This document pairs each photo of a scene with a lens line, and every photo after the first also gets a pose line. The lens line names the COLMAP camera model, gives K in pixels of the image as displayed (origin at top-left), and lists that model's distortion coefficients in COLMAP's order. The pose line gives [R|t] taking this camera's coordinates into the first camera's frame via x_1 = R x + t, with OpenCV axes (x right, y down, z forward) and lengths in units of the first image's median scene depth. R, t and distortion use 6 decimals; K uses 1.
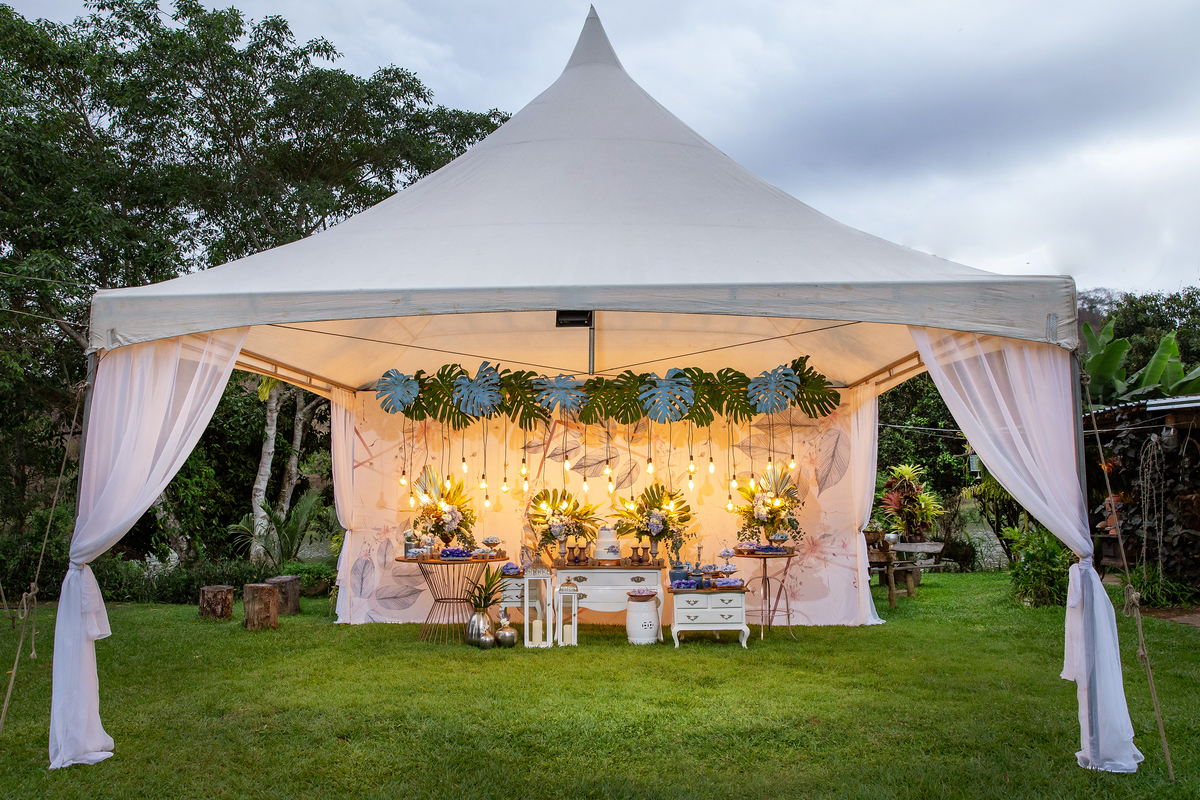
lens RADIAL K [[1267.7, 0, 570.2], [0, 1267.7, 375.9], [0, 0, 1]] dist [-0.074334, 0.000000]
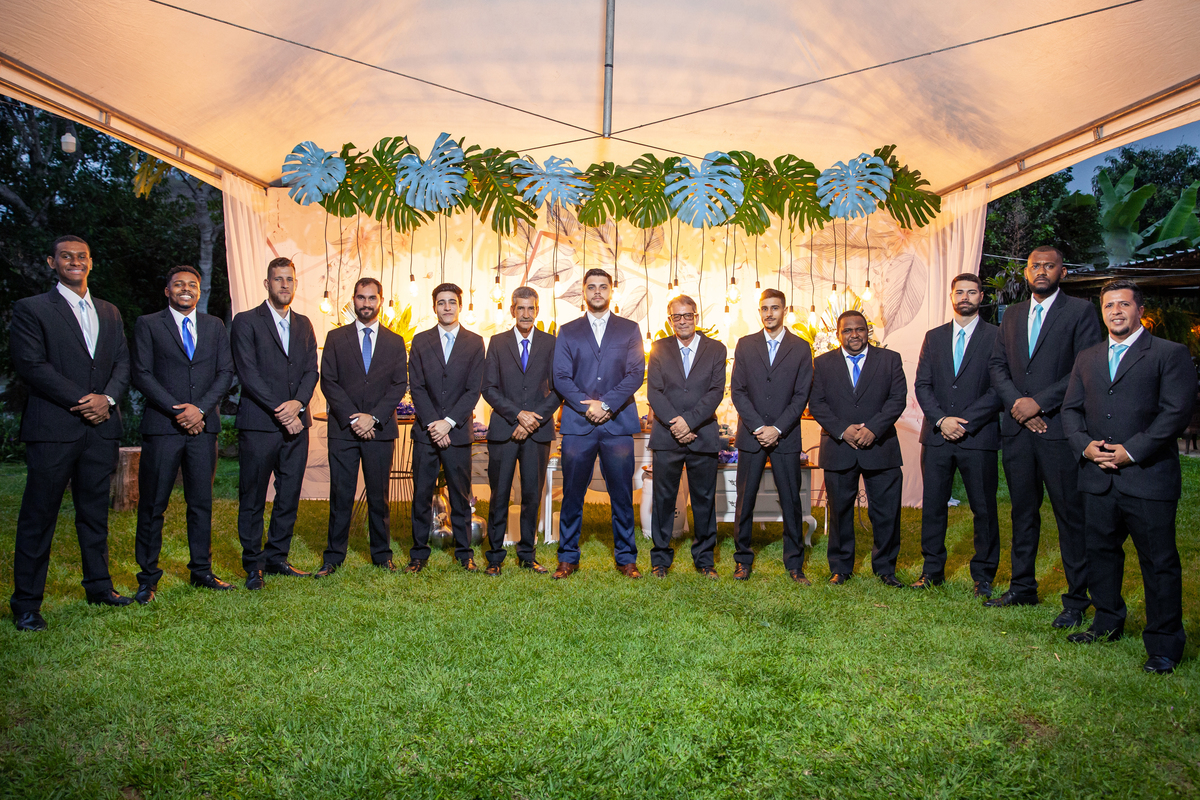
lens RADIAL K [[1066.7, 0, 620.6], [0, 1066.7, 418.2], [0, 0, 1]] dist [-0.130721, 0.122465]
pose [[0.996024, 0.010844, 0.088423, -0.020145], [-0.024253, 0.988081, 0.152012, 0.052072], [-0.085720, -0.153552, 0.984416, 0.403918]]
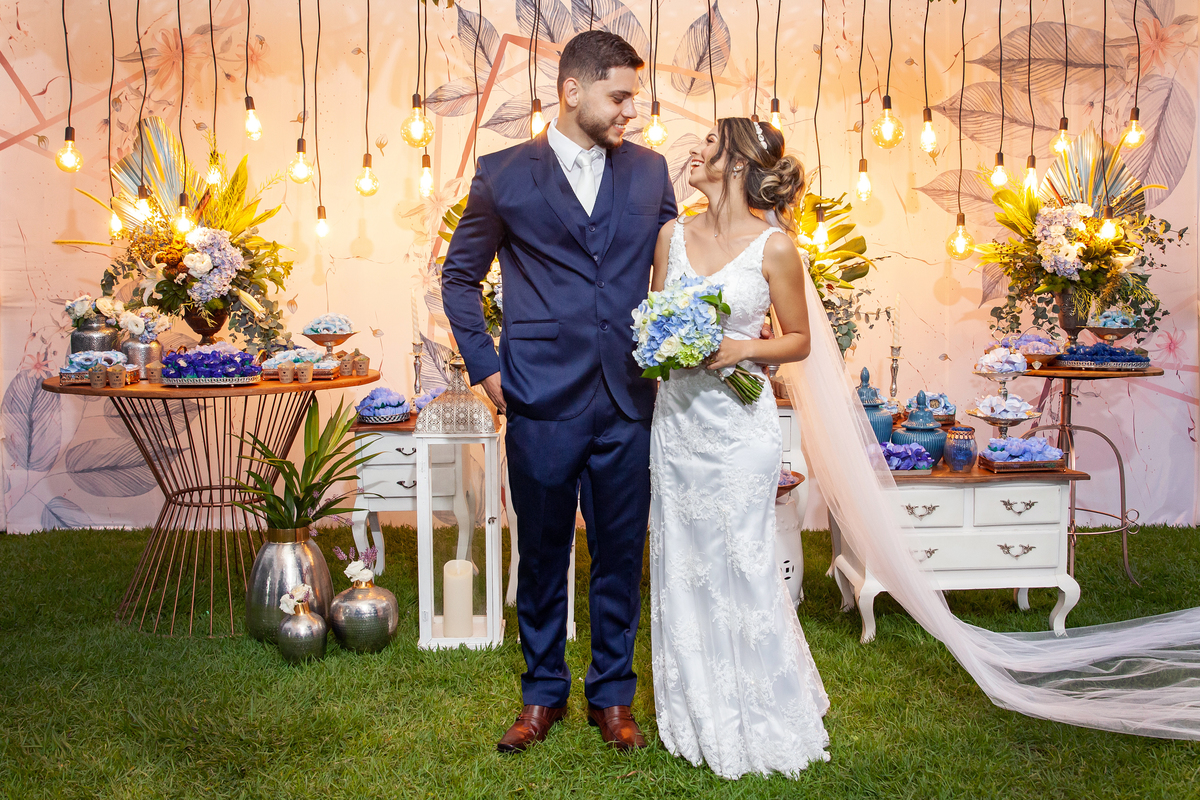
lens RADIAL K [[1215.0, 0, 637.8], [0, 1215.0, 387.9], [0, 0, 1]] dist [-0.088727, 0.000000]
pose [[0.993716, -0.002016, 0.111912, -0.013649], [-0.017011, 0.985503, 0.168806, 0.088369], [-0.110629, -0.169649, 0.979275, 0.658061]]
